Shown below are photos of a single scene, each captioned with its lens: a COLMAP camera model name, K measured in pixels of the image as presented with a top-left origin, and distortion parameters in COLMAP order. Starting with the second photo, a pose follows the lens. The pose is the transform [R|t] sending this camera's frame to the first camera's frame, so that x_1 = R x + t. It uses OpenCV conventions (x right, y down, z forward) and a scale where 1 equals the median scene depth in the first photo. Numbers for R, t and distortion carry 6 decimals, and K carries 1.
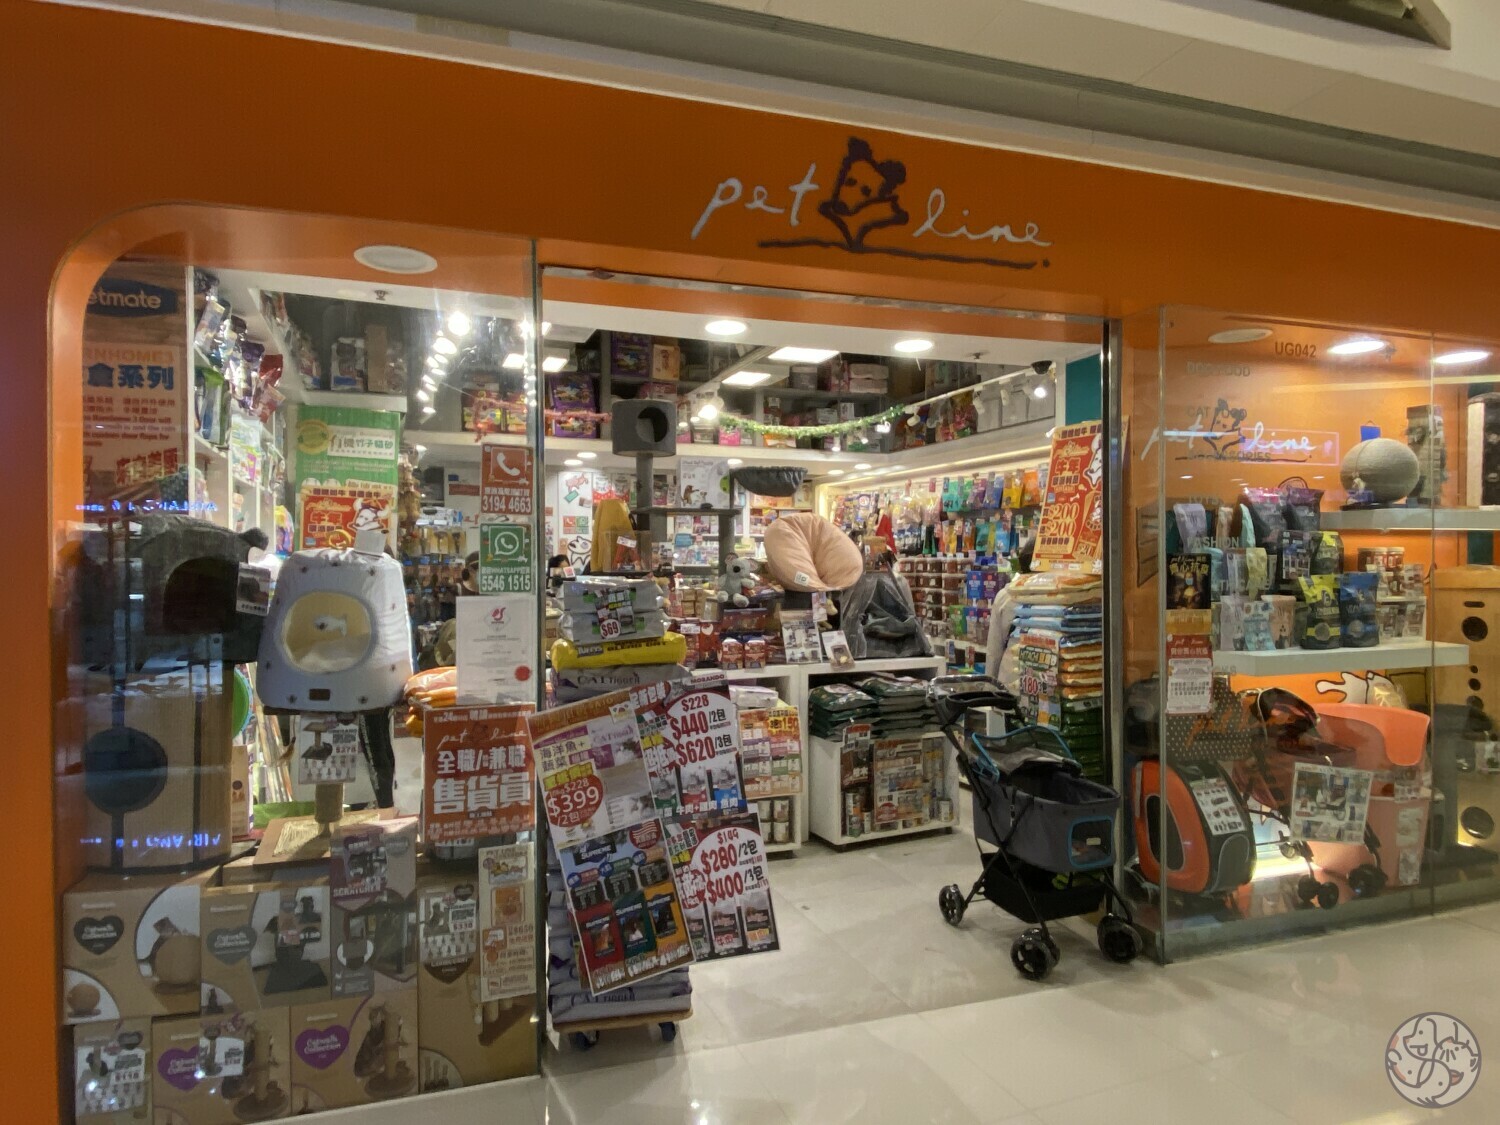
lens RADIAL K [[889.6, 0, 748.5], [0, 889.6, 558.3], [0, 0, 1]] dist [0.092232, -0.109291]
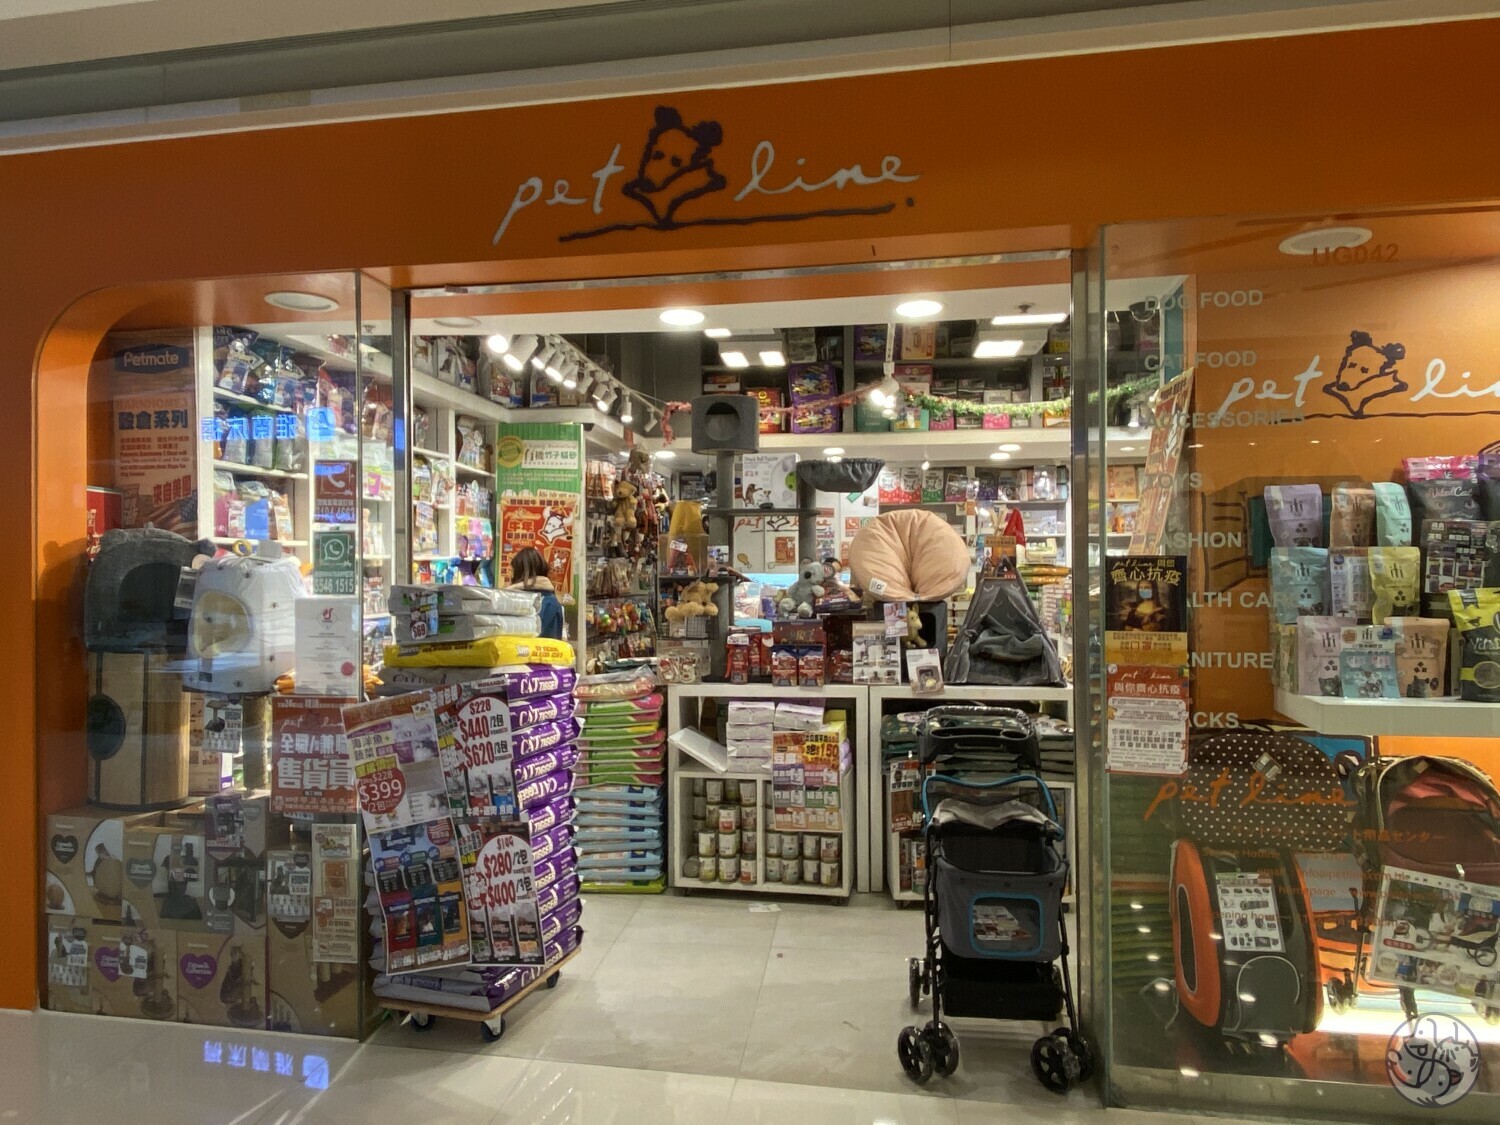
lens RADIAL K [[1011.9, 0, 747.1], [0, 1011.9, 557.3], [0, 0, 1]] dist [0.104166, -0.130670]
pose [[0.875779, -0.003738, -0.482697, 0.655192], [0.000899, 0.999981, -0.006113, 0.000708], [0.482711, 0.004920, 0.875766, 0.118544]]
